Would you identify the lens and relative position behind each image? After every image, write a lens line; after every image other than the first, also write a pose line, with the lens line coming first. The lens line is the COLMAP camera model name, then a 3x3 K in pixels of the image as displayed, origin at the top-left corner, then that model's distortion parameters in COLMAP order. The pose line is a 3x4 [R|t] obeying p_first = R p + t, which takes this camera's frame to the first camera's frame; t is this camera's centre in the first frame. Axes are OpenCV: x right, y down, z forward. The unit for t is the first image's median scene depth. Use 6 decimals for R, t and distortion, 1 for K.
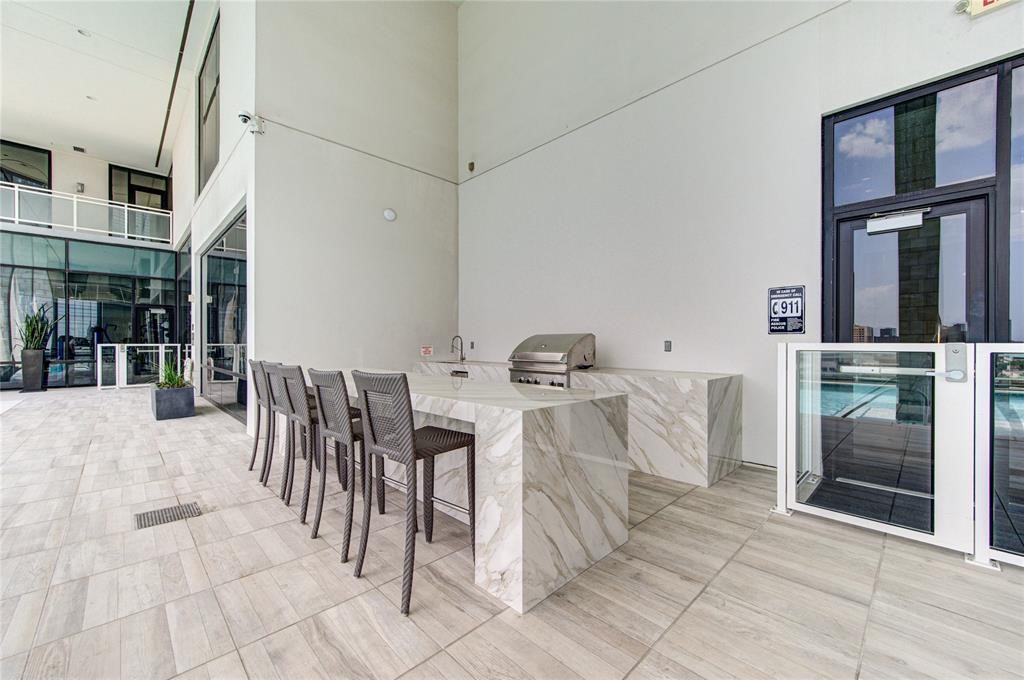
lens RADIAL K [[402.1, 0, 512.3], [0, 402.1, 348.0], [0, 0, 1]] dist [0.000708, -0.000183]
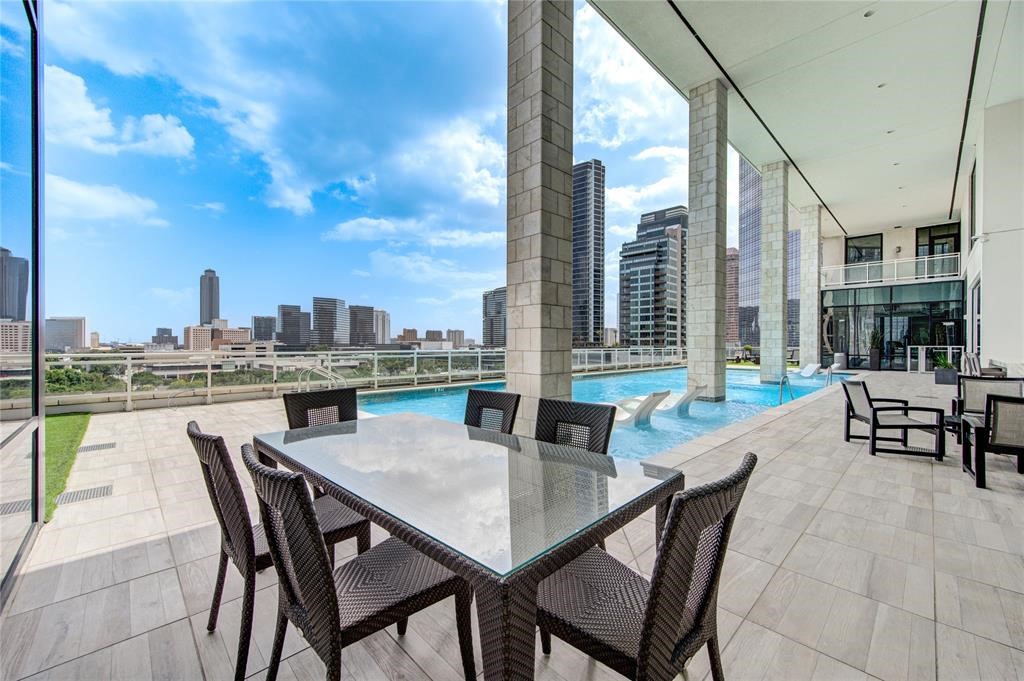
lens RADIAL K [[402.1, 0, 514.3], [0, 402.1, 348.8], [0, 0, 1]] dist [0.000708, -0.000183]
pose [[-0.005293, 0.005831, -0.999969, 0.613795], [-0.005766, 0.999966, 0.005861, 0.000545], [0.999969, 0.005797, -0.005259, -0.591576]]
